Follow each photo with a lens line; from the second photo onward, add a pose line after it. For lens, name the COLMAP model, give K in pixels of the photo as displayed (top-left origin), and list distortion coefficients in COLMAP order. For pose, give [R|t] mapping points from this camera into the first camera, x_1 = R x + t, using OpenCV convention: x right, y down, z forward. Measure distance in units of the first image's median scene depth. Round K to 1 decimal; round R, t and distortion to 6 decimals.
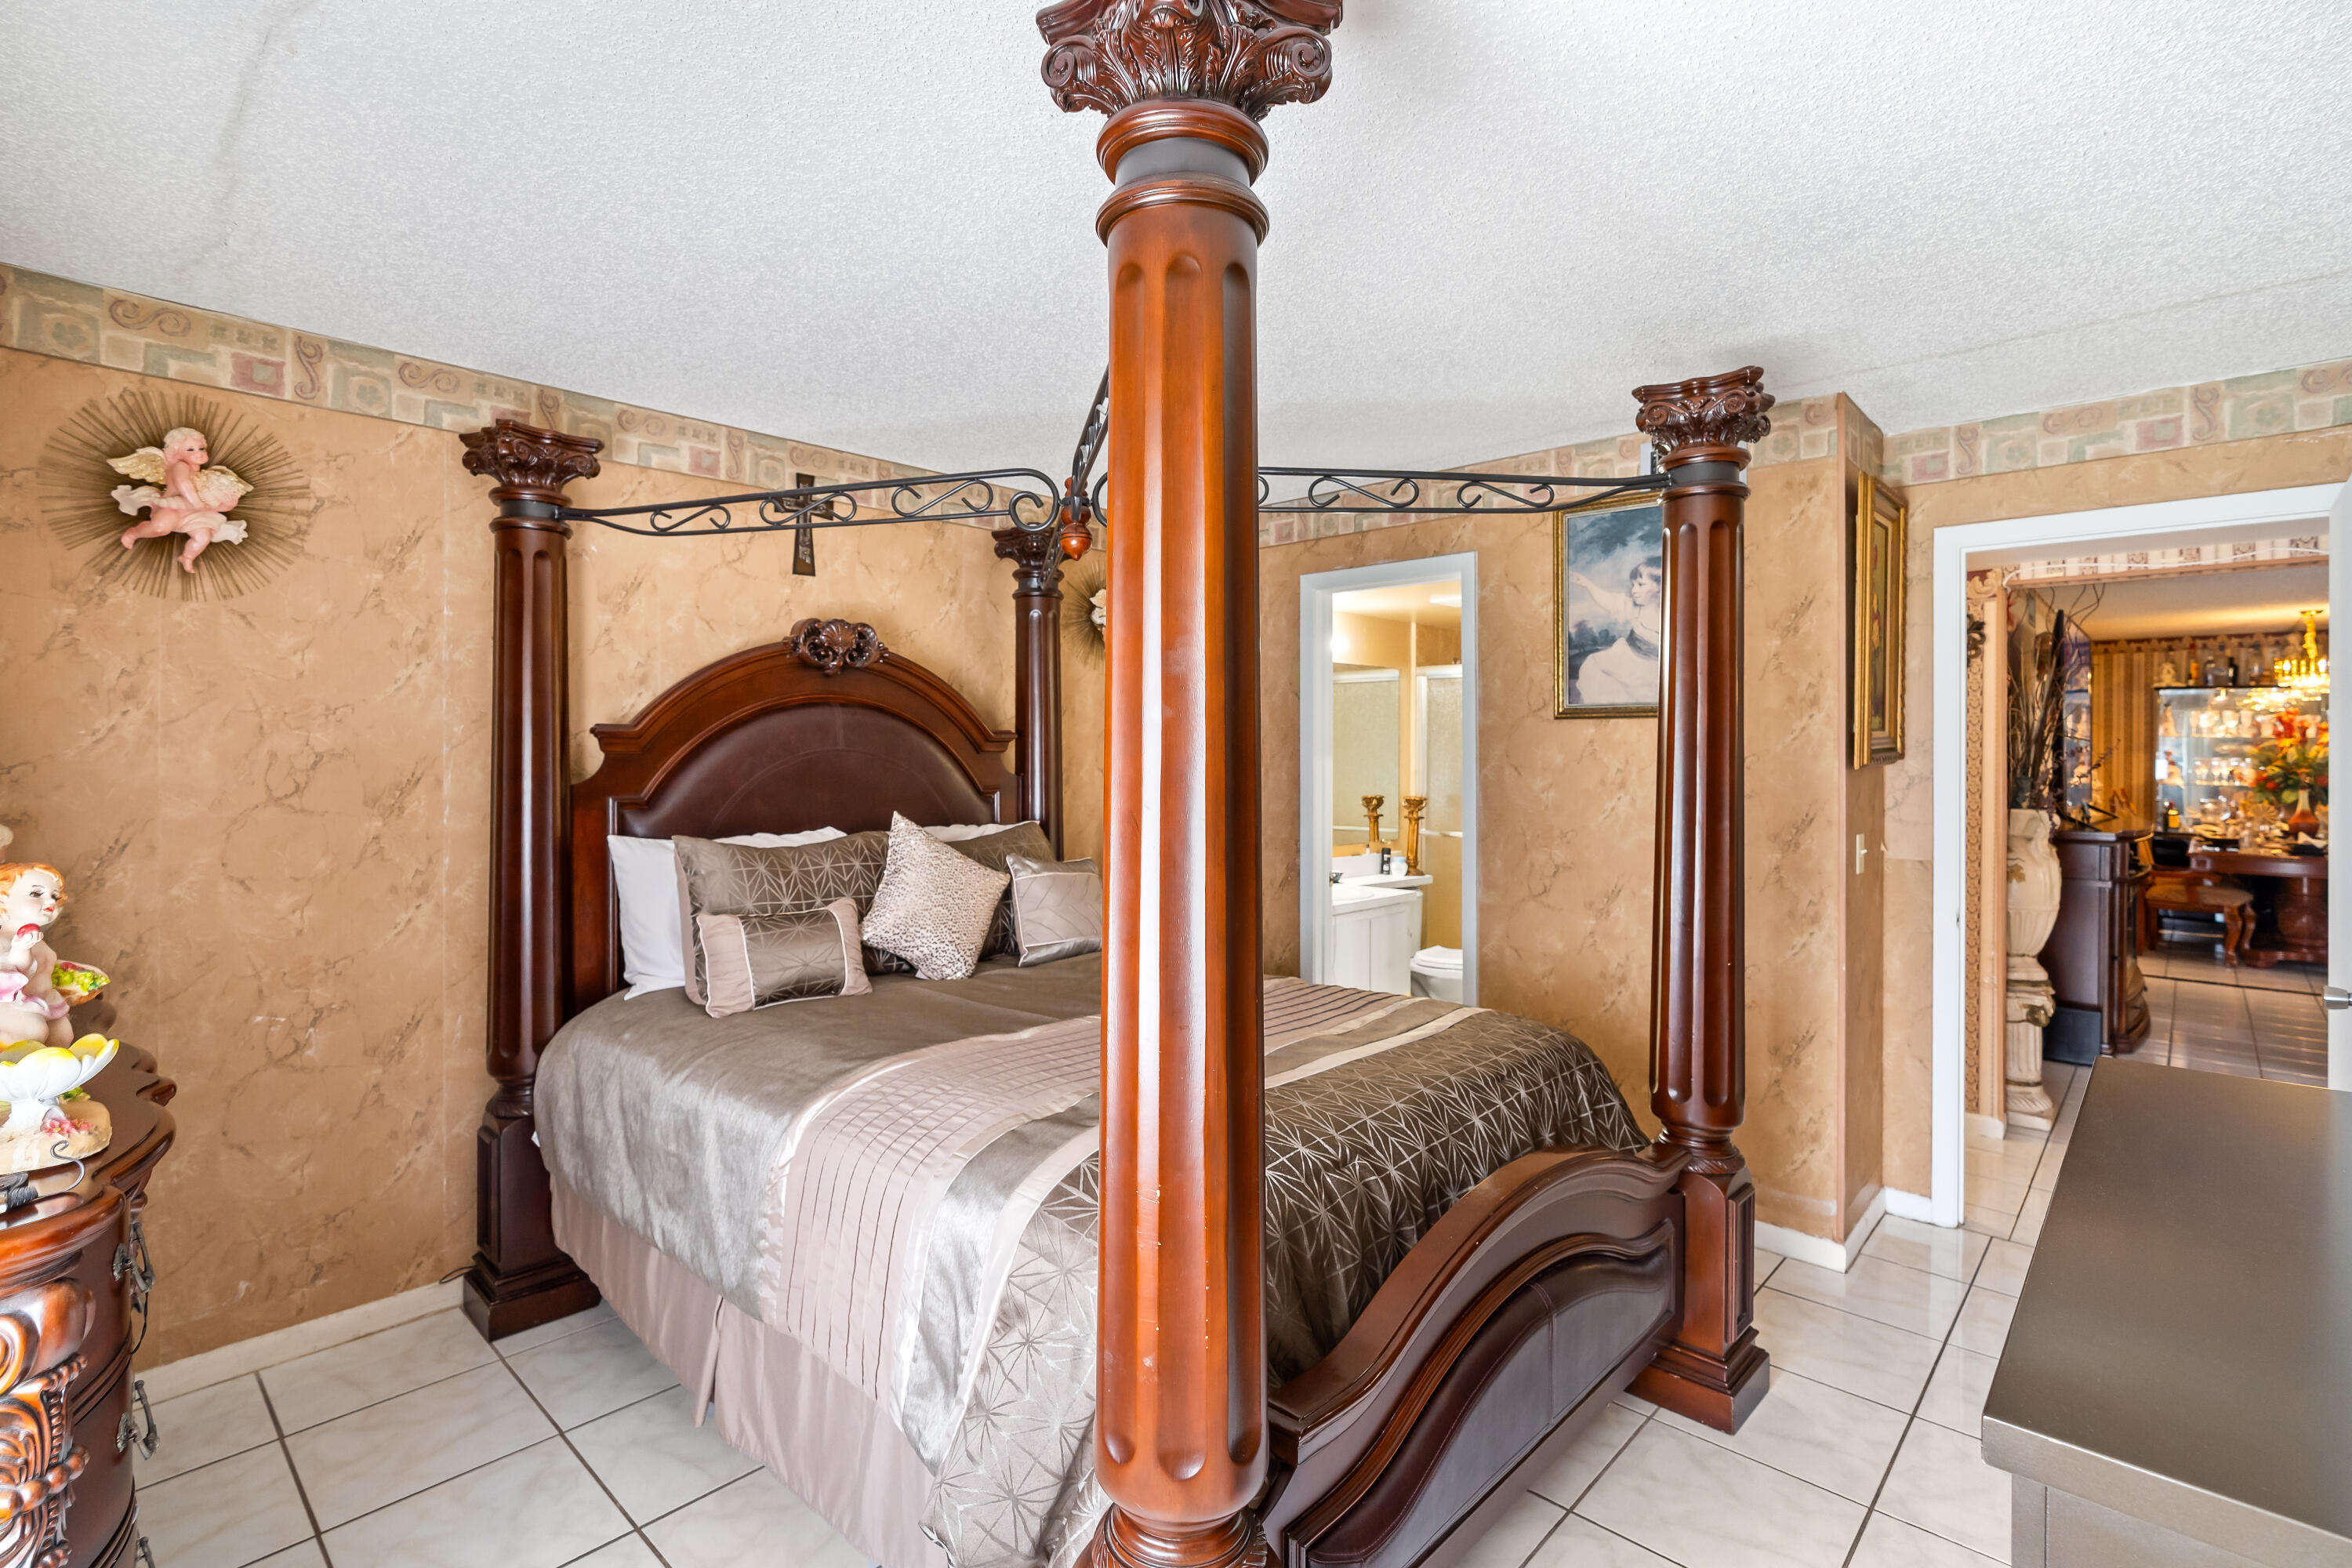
lens RADIAL K [[1086.6, 0, 1168.0], [0, 1086.6, 774.4], [0, 0, 1]] dist [-0.001960, -0.000664]
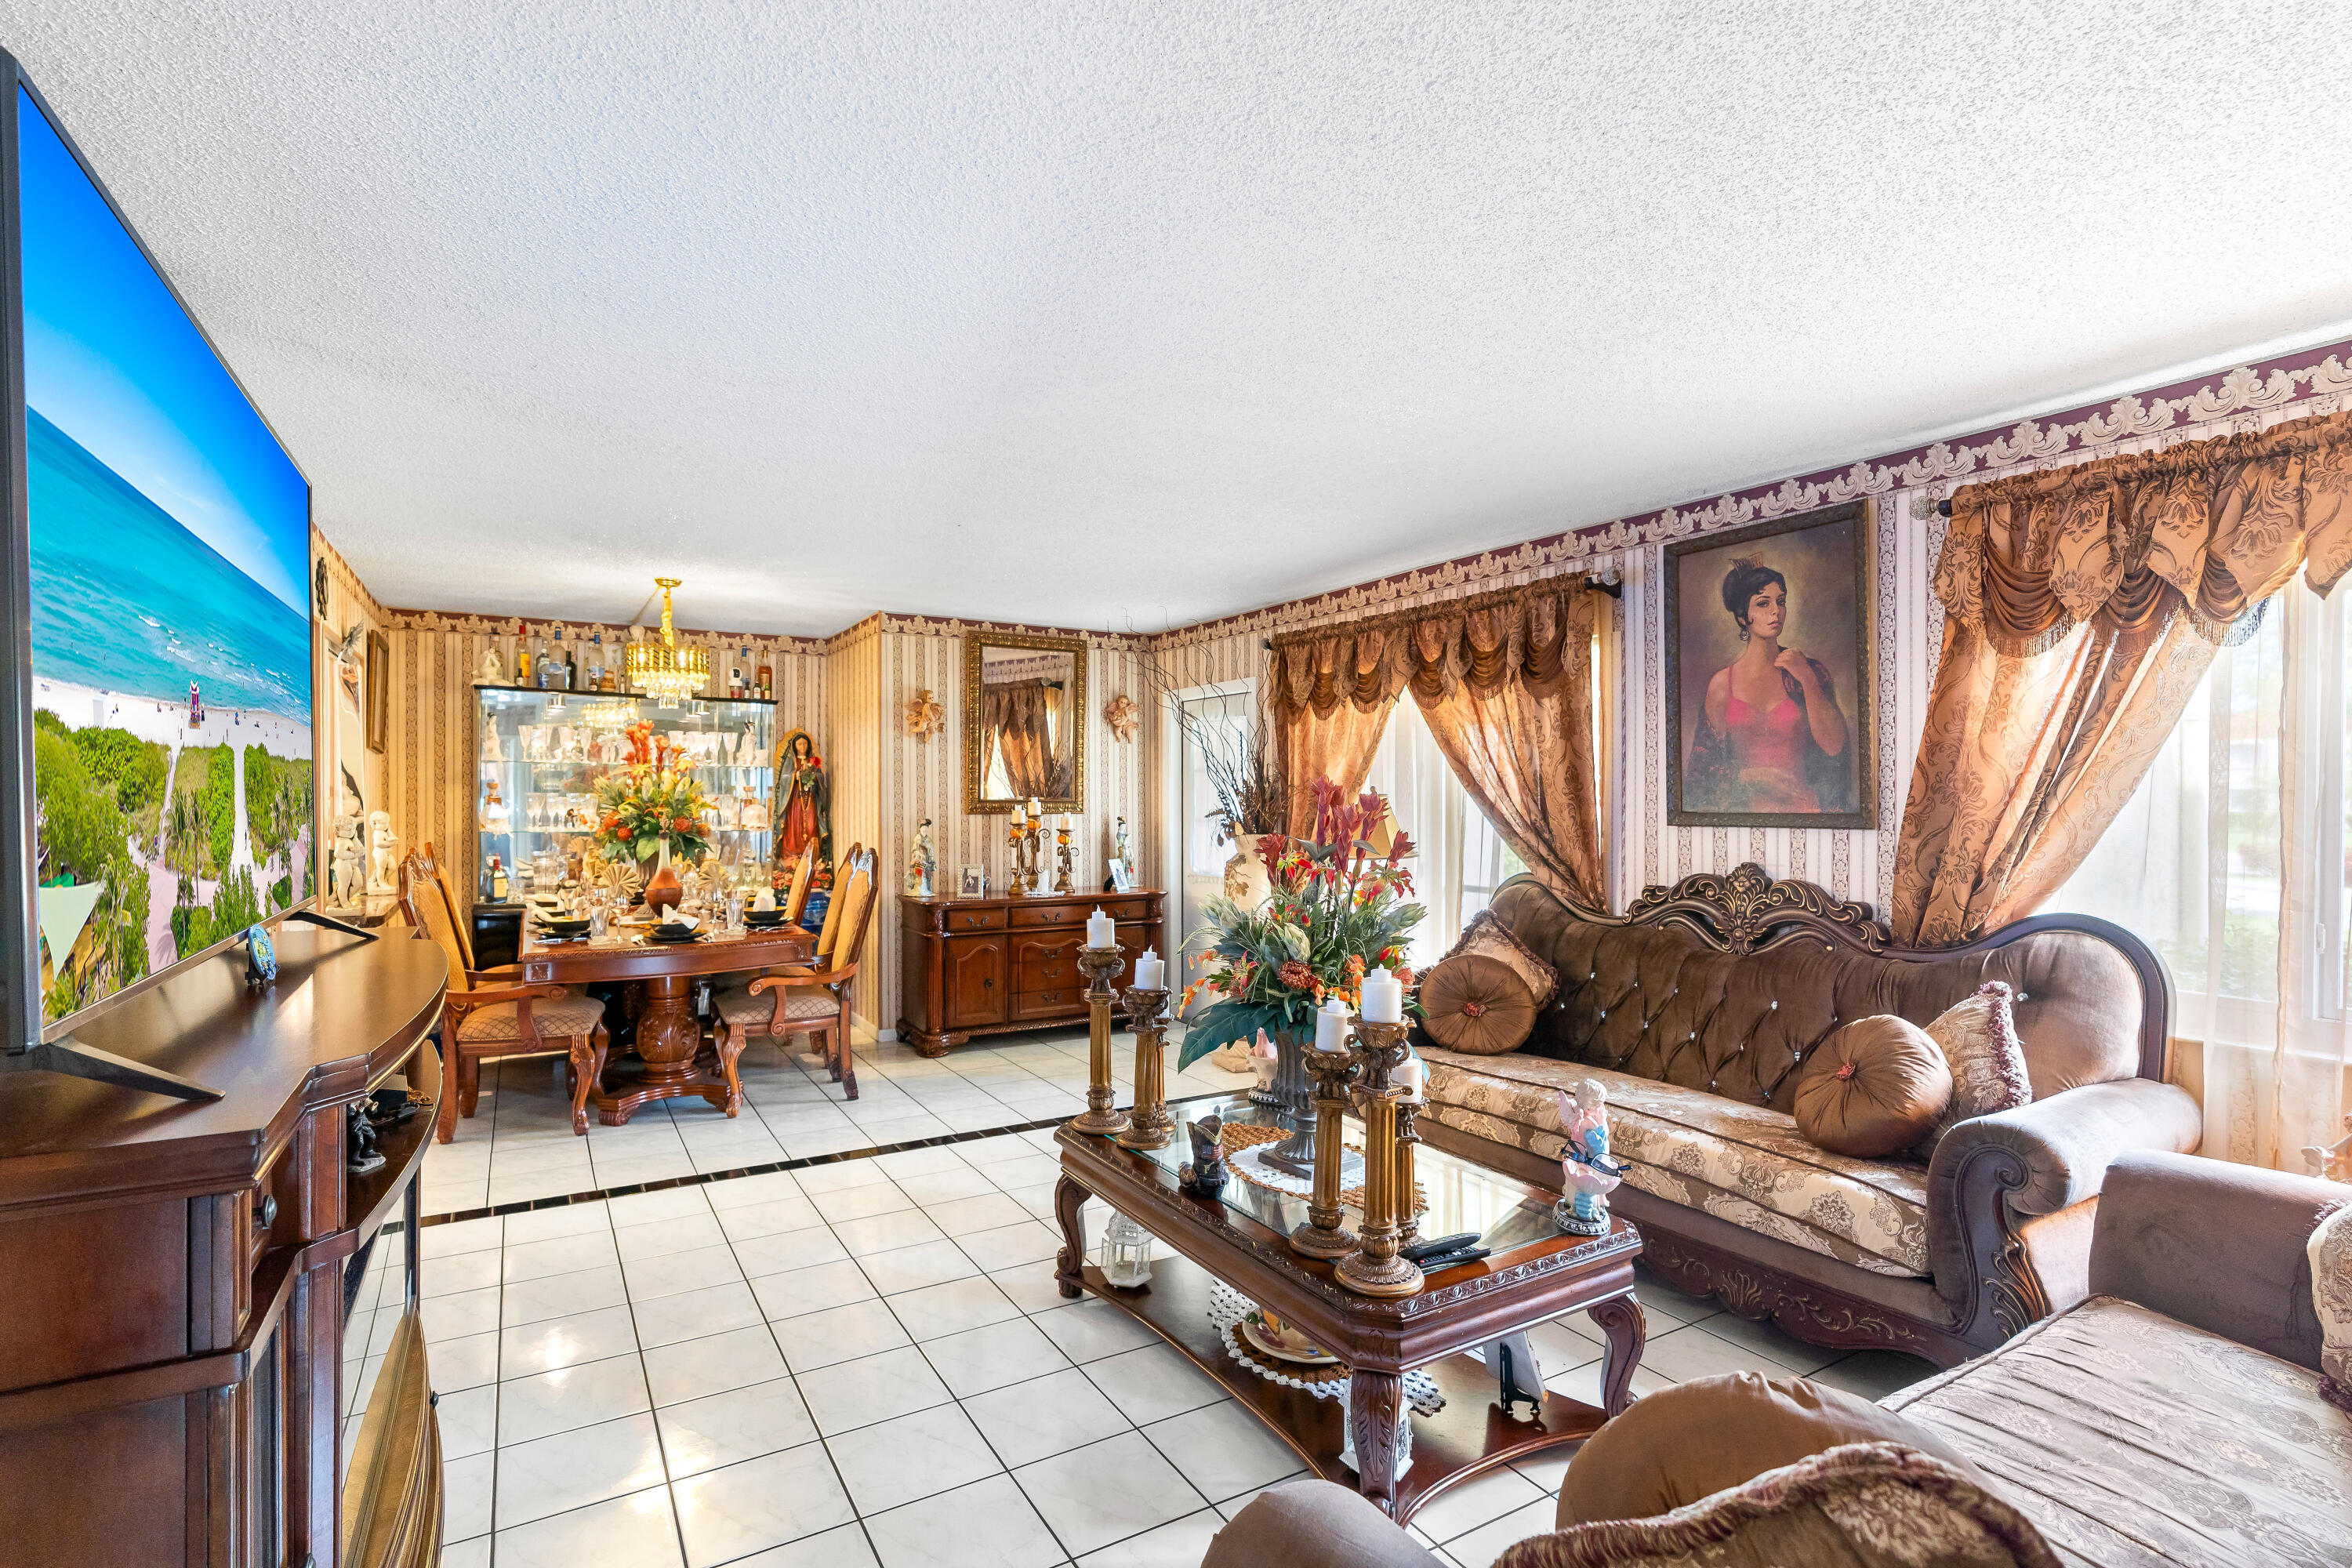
lens RADIAL K [[1105.4, 0, 1171.9], [0, 1105.4, 773.7], [0, 0, 1]] dist [0.000402, -0.000232]
pose [[0.277197, 0.013230, 0.960722, 0.386077], [0.018775, 0.999640, -0.019183, -0.005853], [-0.960630, 0.023355, 0.276849, 0.411459]]
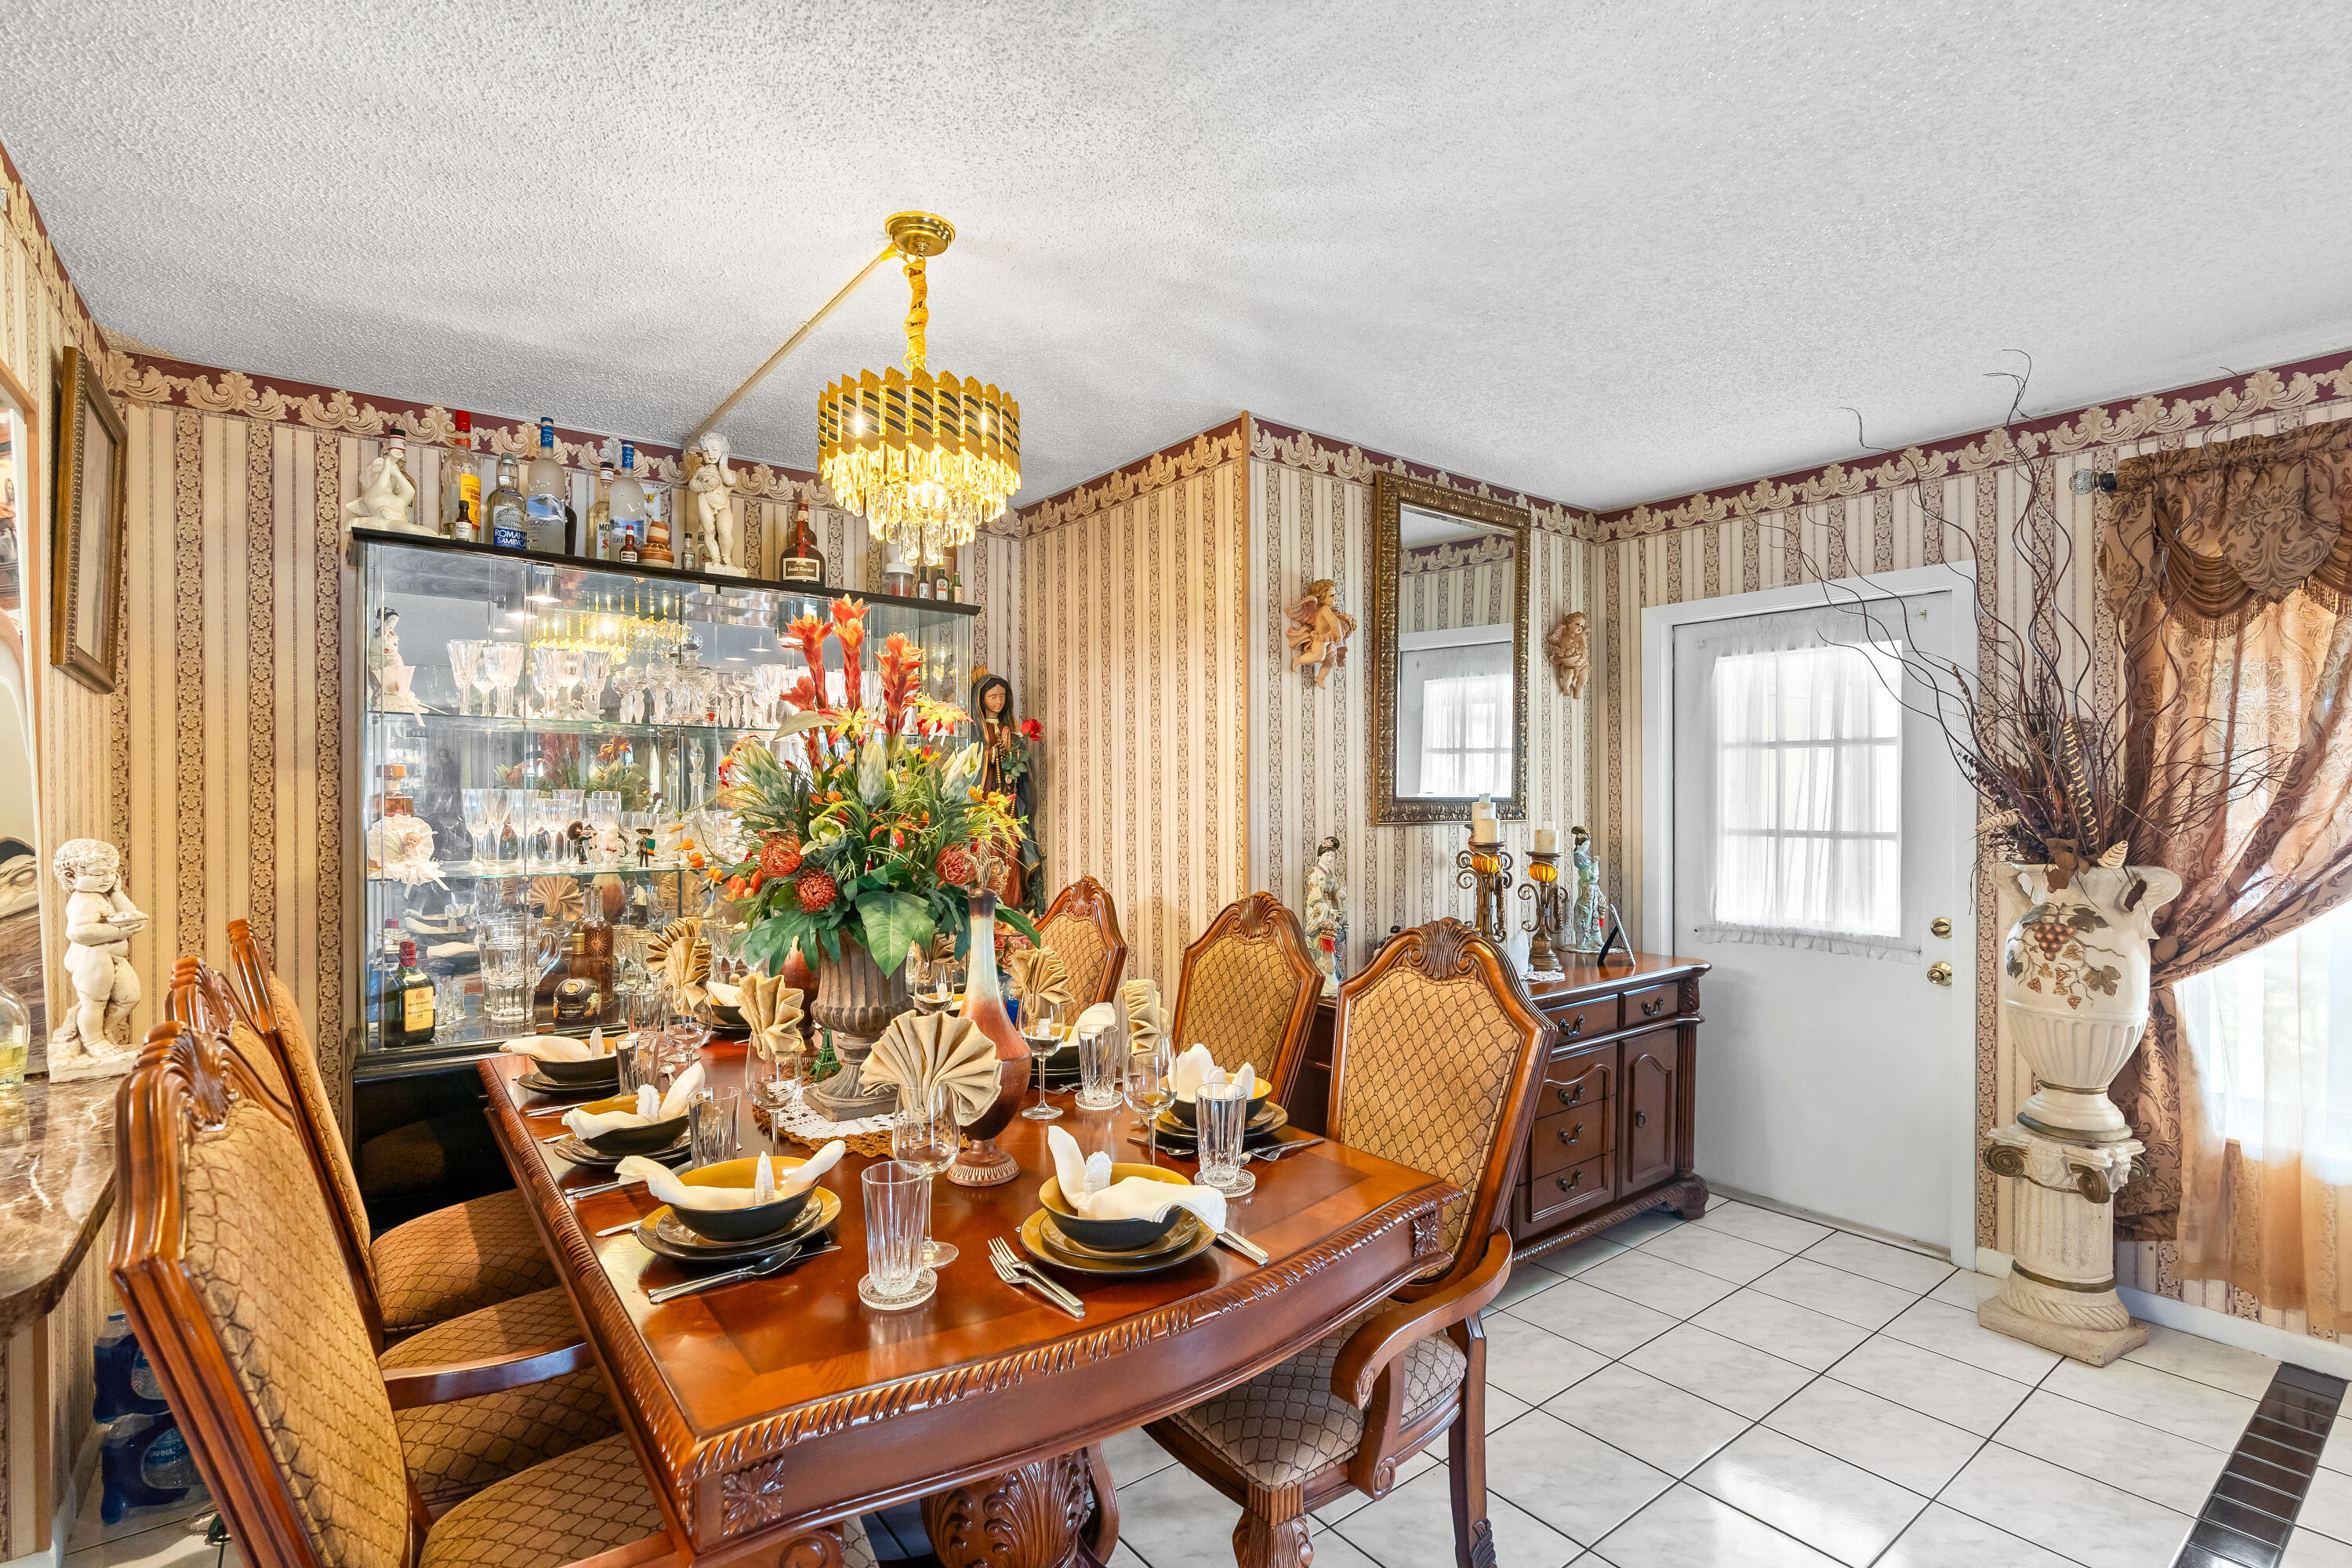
lens RADIAL K [[1086.6, 0, 1168.0], [0, 1086.6, 774.4], [0, 0, 1]] dist [-0.001960, -0.000664]
pose [[0.153407, 0.010986, 0.988102, 0.671576], [0.023563, 0.999613, -0.014772, -0.009434], [-0.987882, 0.025549, 0.153089, 0.756116]]
